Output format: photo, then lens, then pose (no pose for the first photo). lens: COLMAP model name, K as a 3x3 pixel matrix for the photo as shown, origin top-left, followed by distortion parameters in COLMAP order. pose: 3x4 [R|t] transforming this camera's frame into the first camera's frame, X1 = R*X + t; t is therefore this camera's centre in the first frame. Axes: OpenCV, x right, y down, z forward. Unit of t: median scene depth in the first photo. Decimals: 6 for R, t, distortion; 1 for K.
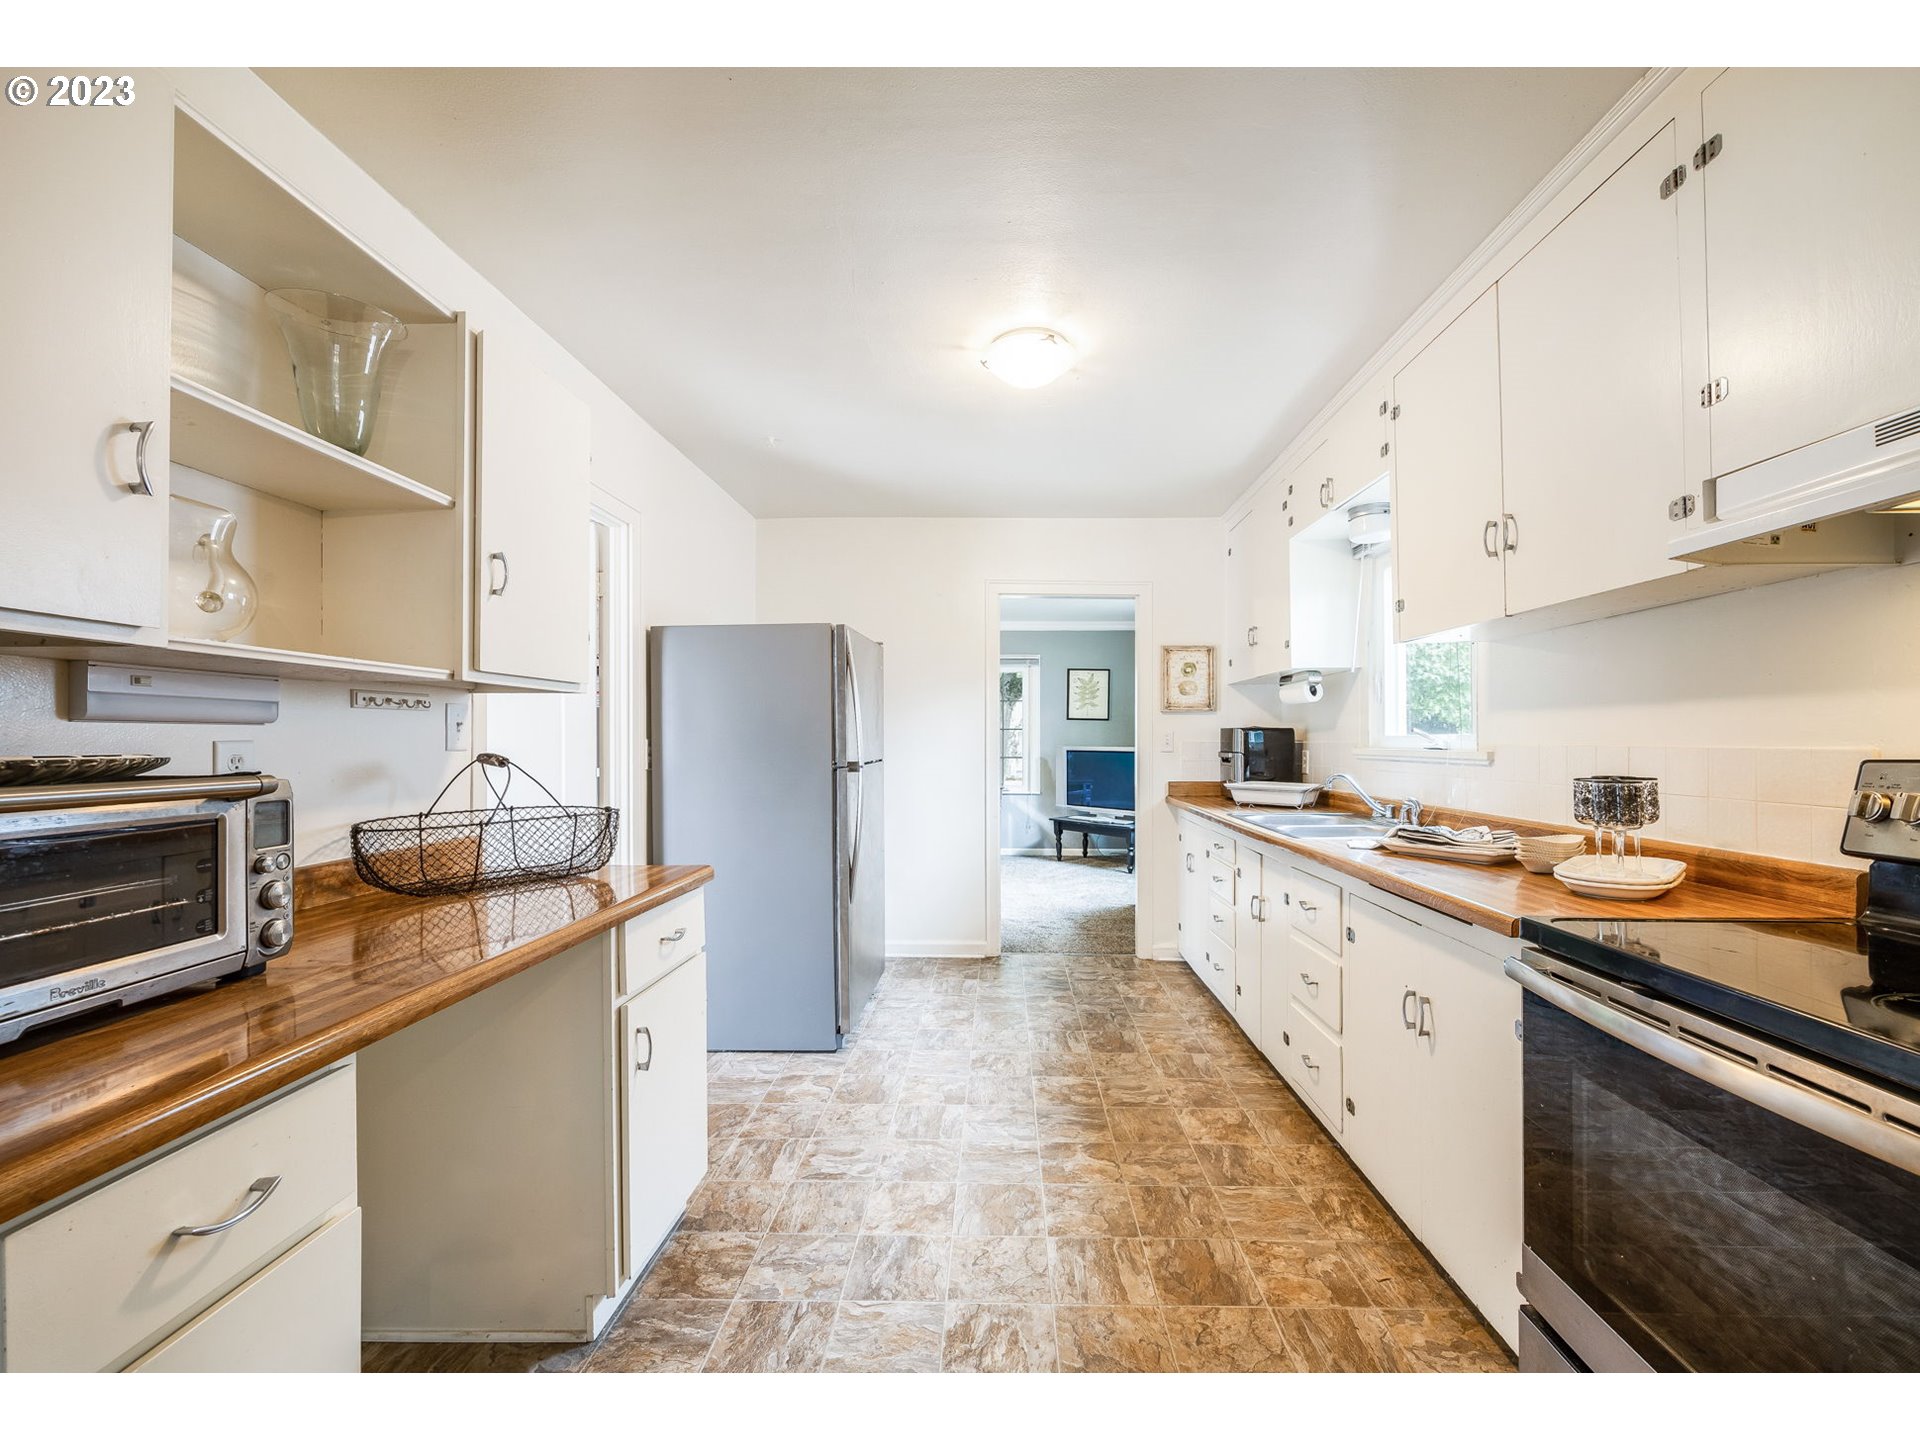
lens RADIAL K [[812.1, 0, 1011.9], [0, 812.1, 746.7], [0, 0, 1]] dist [-0.000619, 0.000022]
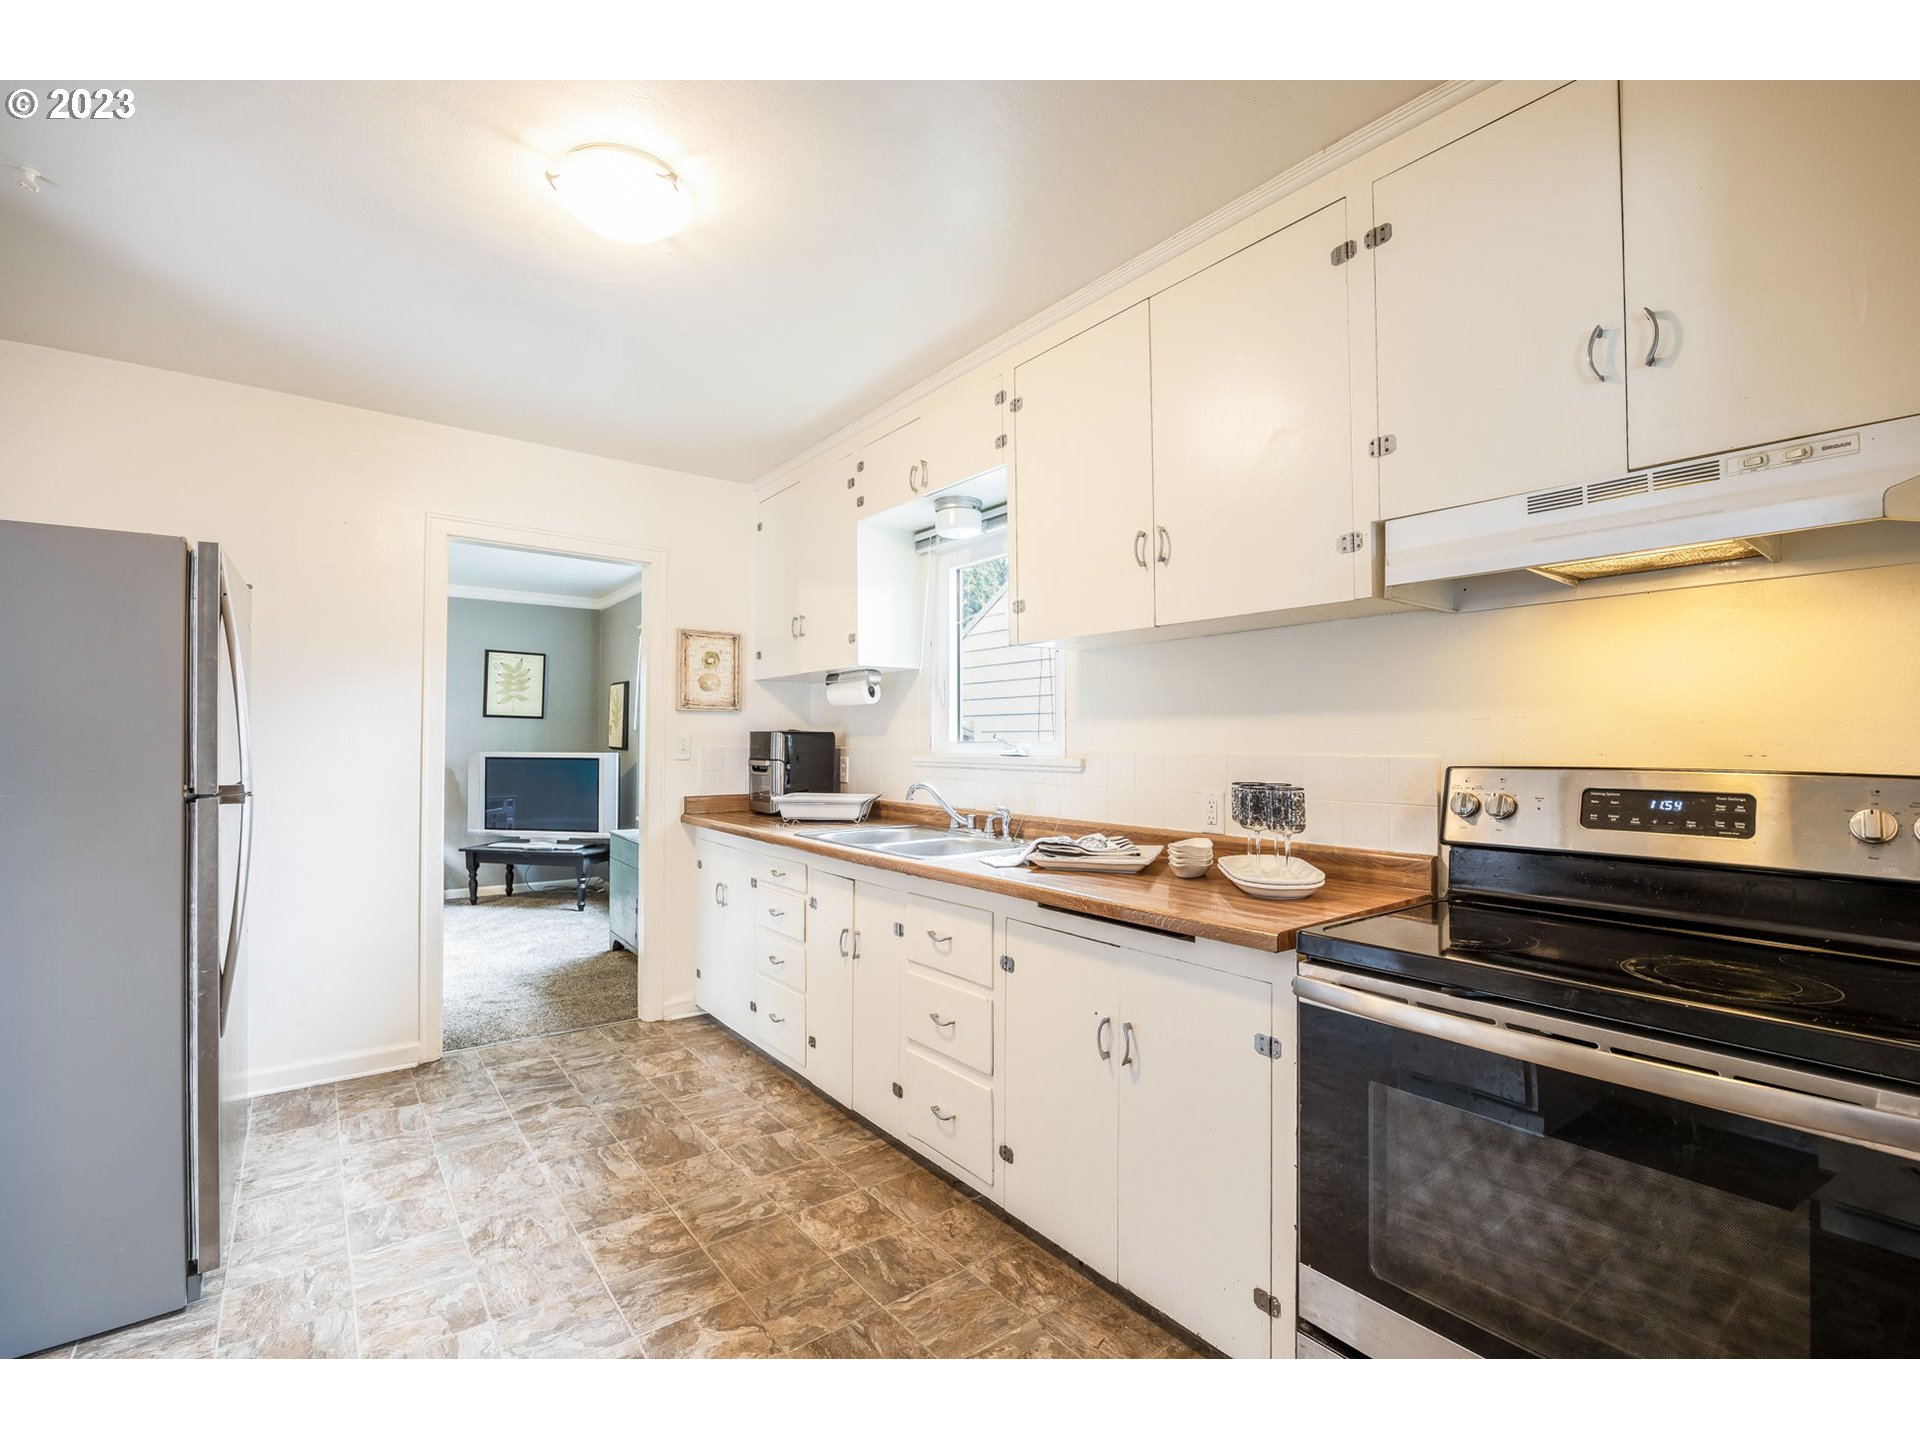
lens RADIAL K [[861.4, 0, 1005.0], [0, 861.4, 733.8], [0, 0, 1]] dist [-0.015698, 0.000461]
pose [[0.779940, 0.009040, 0.625789, -0.132541], [0.002225, 0.999849, -0.017216, -0.005650], [-0.625850, 0.014820, 0.779802, 0.178505]]
